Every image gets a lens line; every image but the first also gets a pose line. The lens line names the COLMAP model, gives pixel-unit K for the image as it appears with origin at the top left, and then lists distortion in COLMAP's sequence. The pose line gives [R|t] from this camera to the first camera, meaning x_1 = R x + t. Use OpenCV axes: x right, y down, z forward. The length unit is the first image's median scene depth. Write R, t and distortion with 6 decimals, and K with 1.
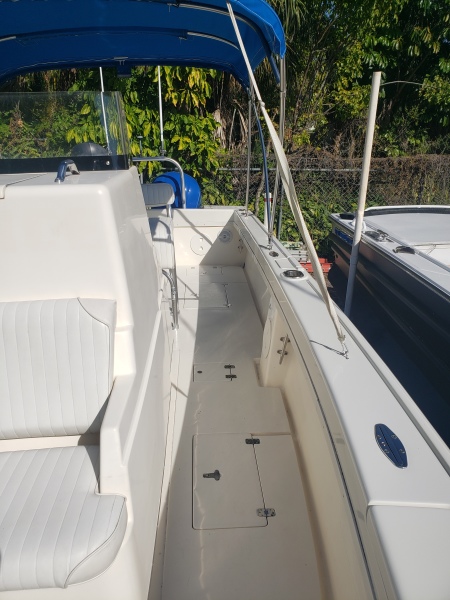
lens RADIAL K [[472.3, 0, 215.4], [0, 472.3, 302.2], [0, 0, 1]] dist [0.009387, -0.010881]
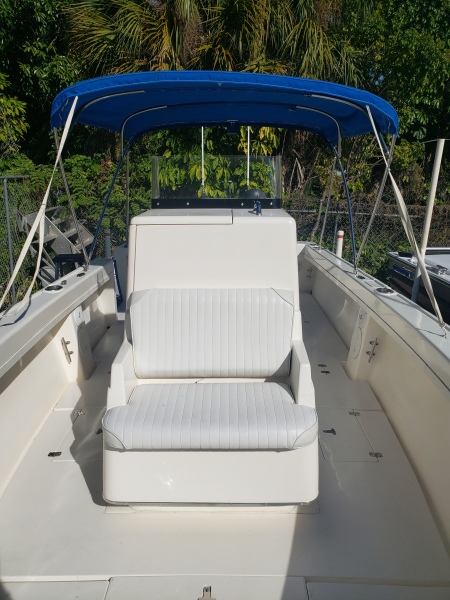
lens RADIAL K [[472.3, 0, 225.2], [0, 472.3, 300.3], [0, 0, 1]] dist [0.009387, -0.010881]
pose [[0.998172, 0.047290, -0.037633, -0.074377], [-0.050272, 0.995307, -0.082682, 0.031852], [0.033547, 0.084423, 0.995865, -0.105757]]
